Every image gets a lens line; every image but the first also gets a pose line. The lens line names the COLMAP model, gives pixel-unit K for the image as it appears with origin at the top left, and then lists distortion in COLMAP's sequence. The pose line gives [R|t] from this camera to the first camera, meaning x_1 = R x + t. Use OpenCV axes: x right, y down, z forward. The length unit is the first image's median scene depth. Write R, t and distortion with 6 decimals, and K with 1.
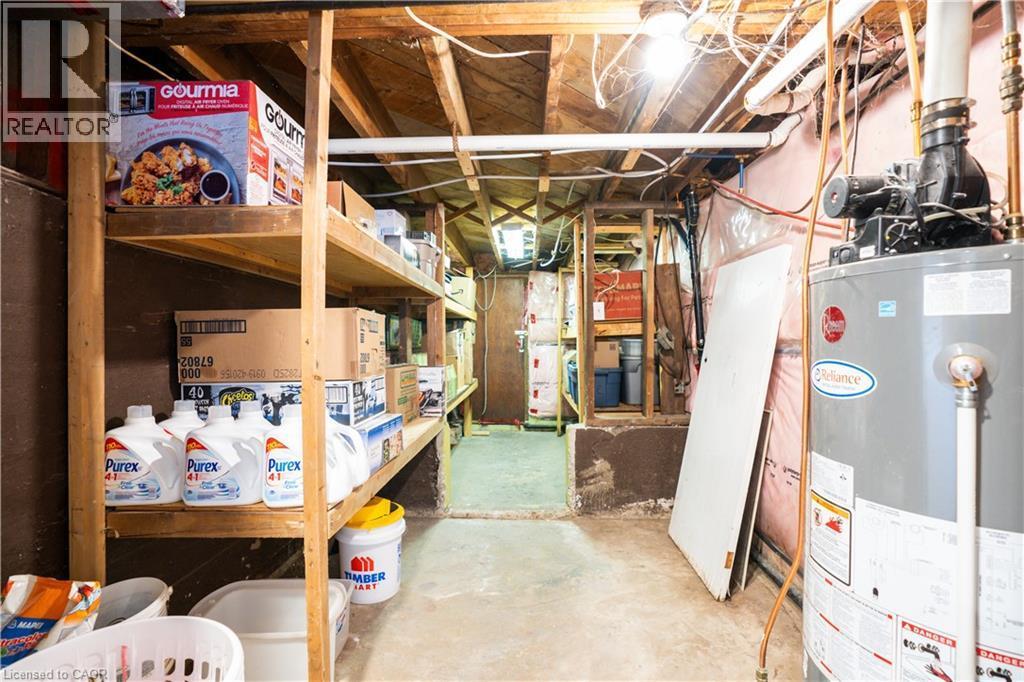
lens RADIAL K [[478.6, 0, 519.5], [0, 478.6, 349.6], [0, 0, 1]] dist [-0.073238, 0.027886]
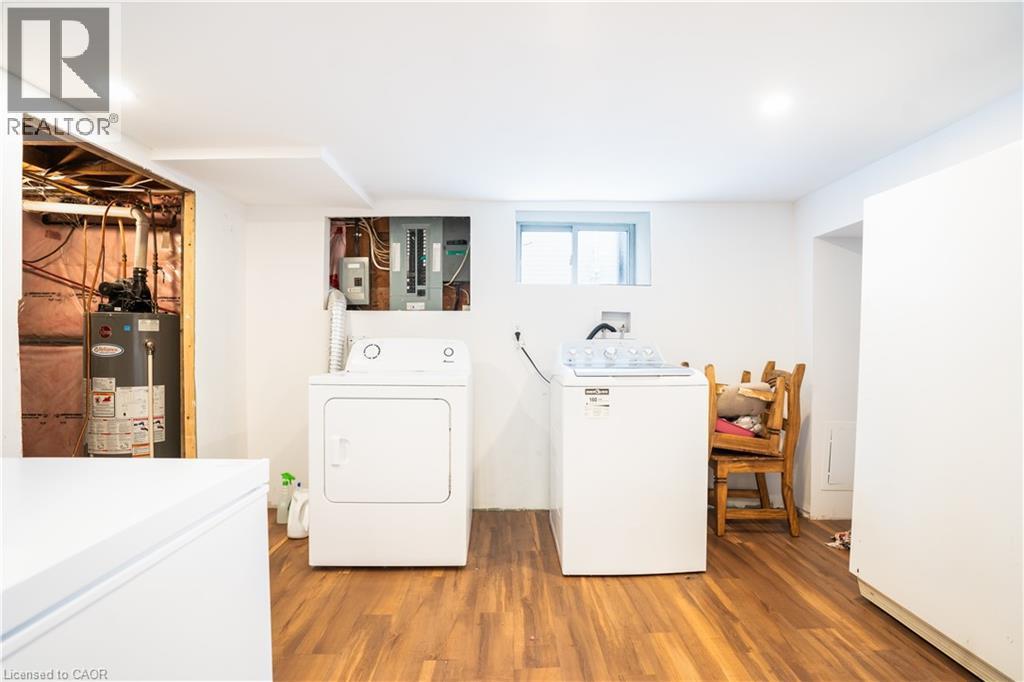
lens RADIAL K [[478.6, 0, 519.5], [0, 478.6, 349.6], [0, 0, 1]] dist [-0.073238, 0.027886]
pose [[-0.027966, -0.009300, 0.999566, -2.614883], [0.000654, 0.999956, 0.009322, 0.038767], [-0.999609, 0.000915, -0.027959, -1.751479]]
